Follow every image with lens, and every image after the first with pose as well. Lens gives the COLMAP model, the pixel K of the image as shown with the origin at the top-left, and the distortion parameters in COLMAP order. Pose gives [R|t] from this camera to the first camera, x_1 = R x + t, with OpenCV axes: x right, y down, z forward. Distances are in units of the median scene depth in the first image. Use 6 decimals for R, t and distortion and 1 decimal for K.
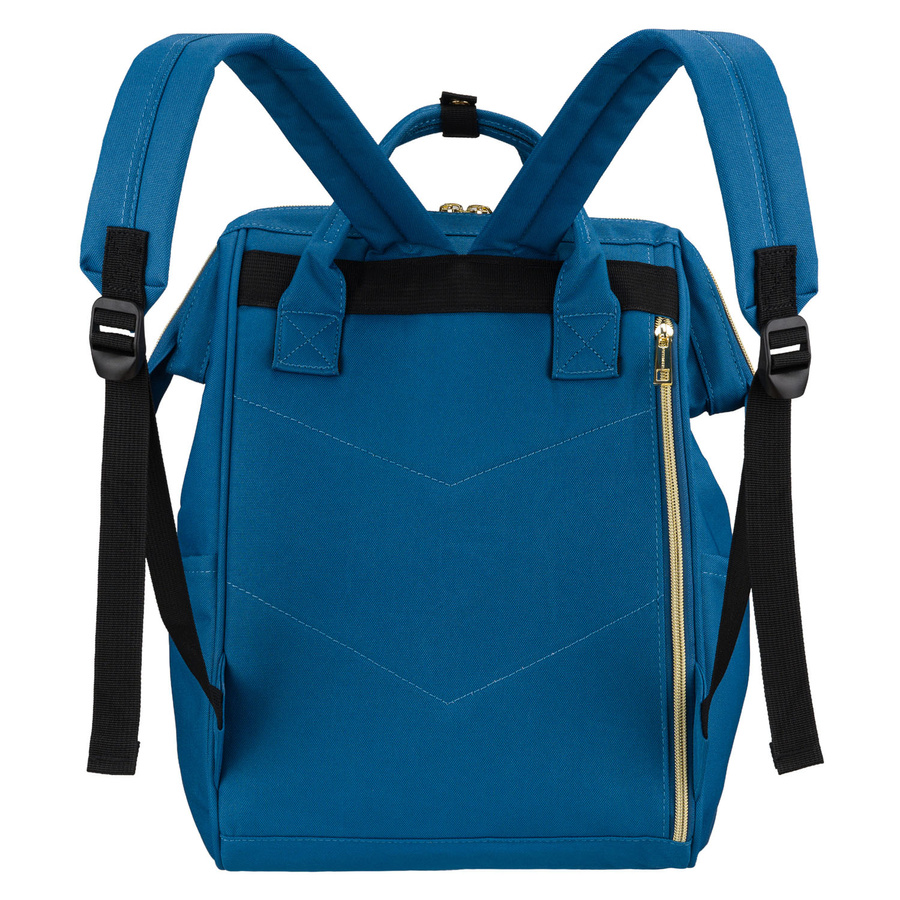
lens RADIAL K [[3827.4, 0, 450.1], [0, 3827.4, 450.0], [0, 0, 1]] dist [-0.005651, 0.000000]
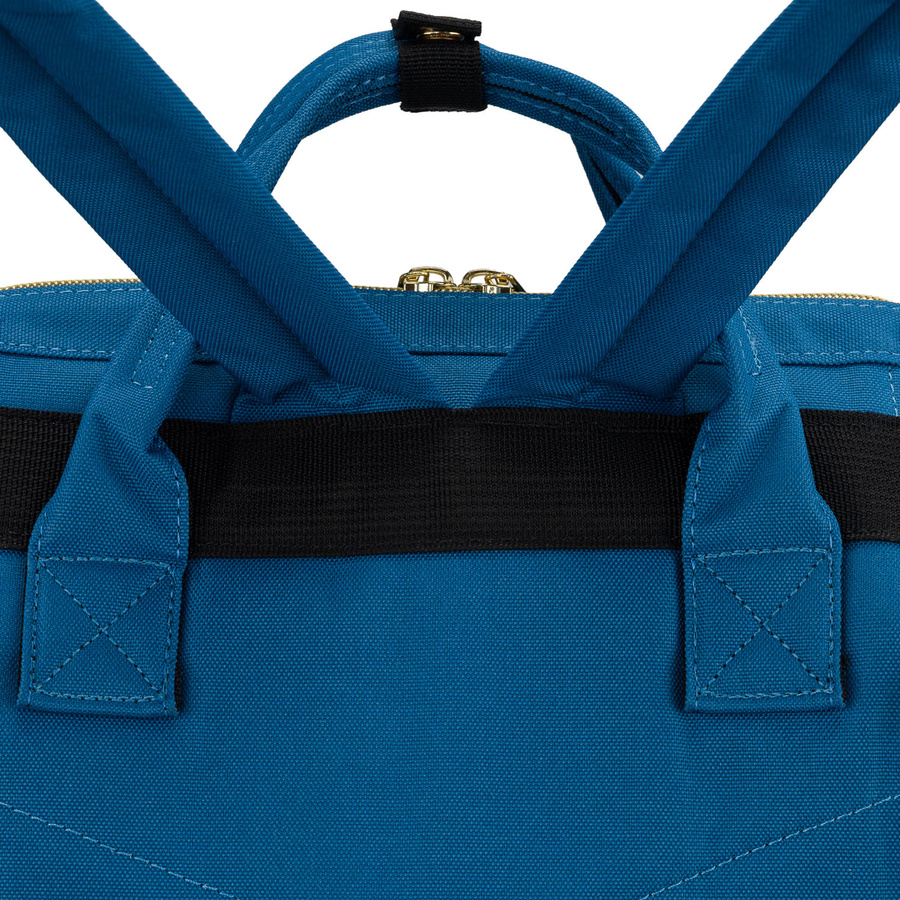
lens RADIAL K [[3827.4, 0, 449.9], [0, 3827.4, 449.8], [0, 0, 1]] dist [-0.005651, 0.000000]
pose [[0.998922, -0.026028, 0.038448, -0.014534], [0.022332, 0.995358, 0.093612, -0.086480], [-0.040706, -0.092653, 0.994866, 0.579501]]
